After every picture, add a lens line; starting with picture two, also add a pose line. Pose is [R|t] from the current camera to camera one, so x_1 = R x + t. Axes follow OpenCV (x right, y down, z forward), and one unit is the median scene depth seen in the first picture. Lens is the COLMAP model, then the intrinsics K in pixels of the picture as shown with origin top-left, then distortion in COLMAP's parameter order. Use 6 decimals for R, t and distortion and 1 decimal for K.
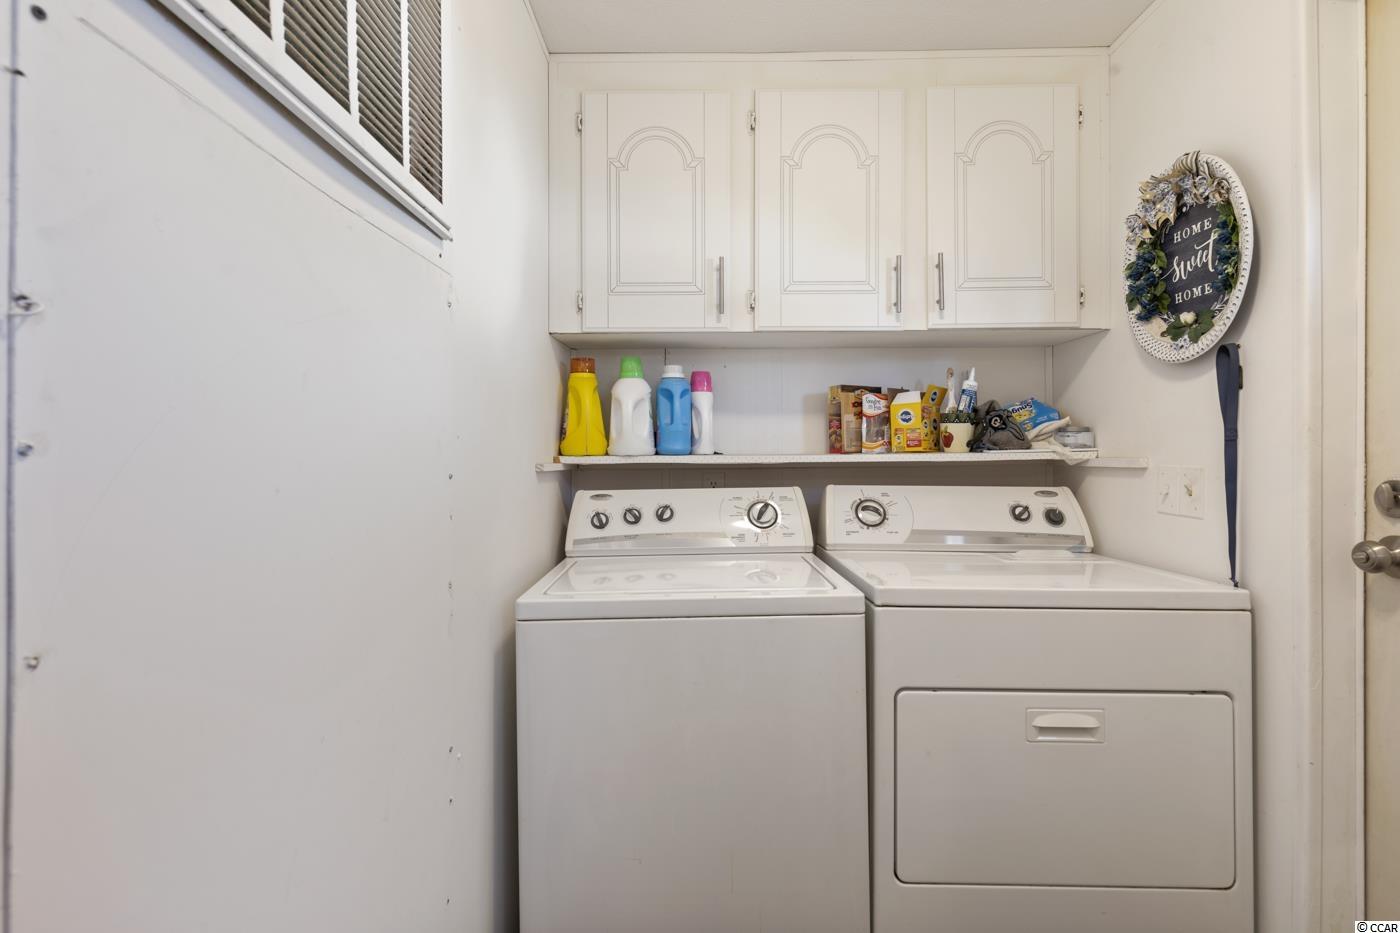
lens RADIAL K [[634.9, 0, 697.3], [0, 634.9, 459.0], [0, 0, 1]] dist [-0.000939, 0.000095]
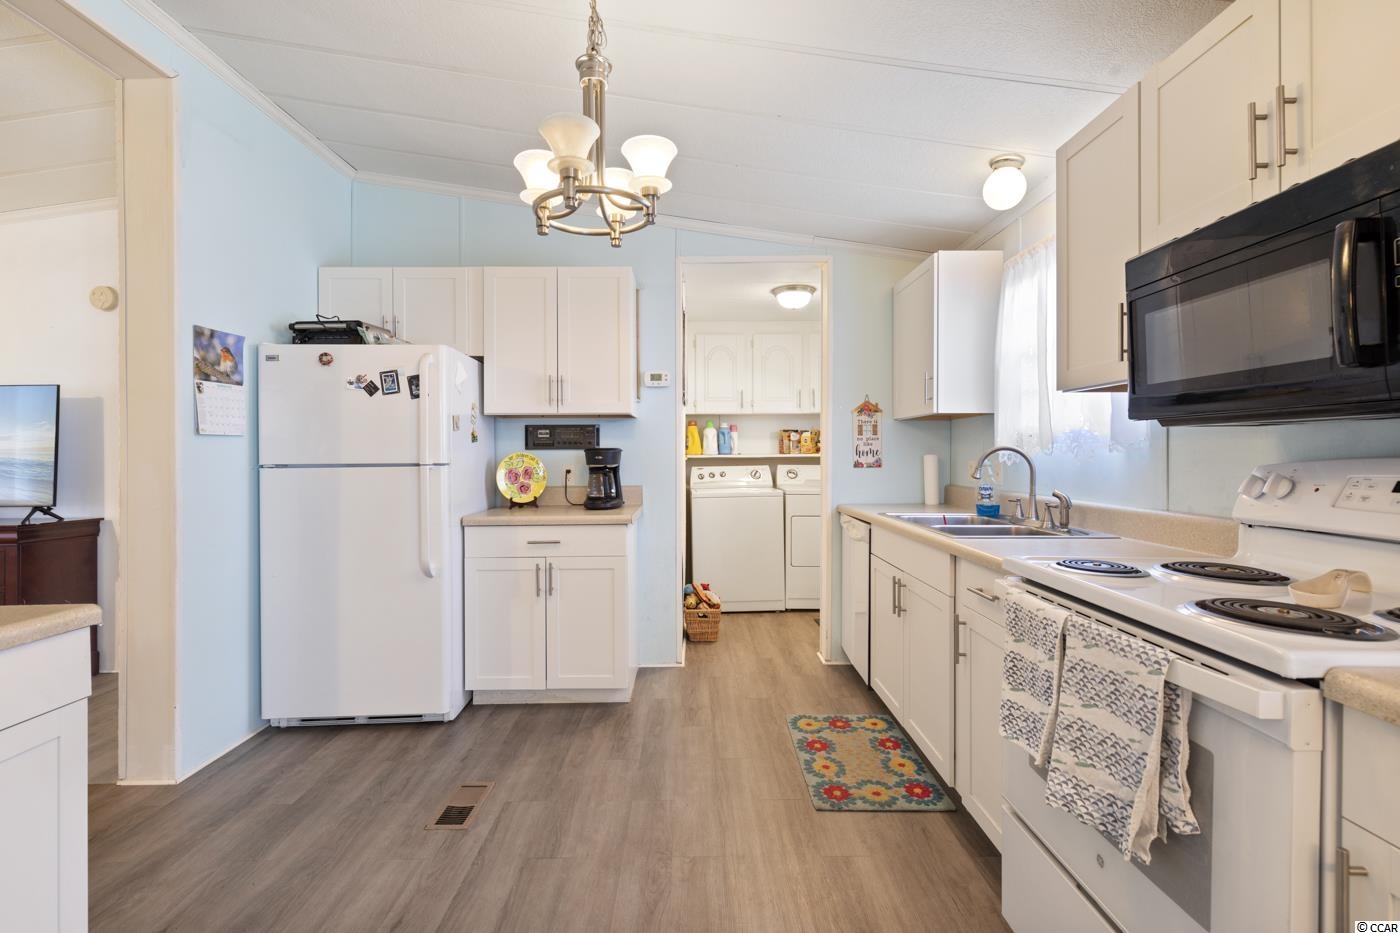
lens RADIAL K [[634.9, 0, 696.9], [0, 634.9, 454.7], [0, 0, 1]] dist [-0.000939, 0.000095]
pose [[0.999792, -0.001755, 0.020333, -0.225036], [0.001785, 0.999997, -0.001442, -0.001642], [-0.020331, 0.001478, 0.999792, -1.901962]]
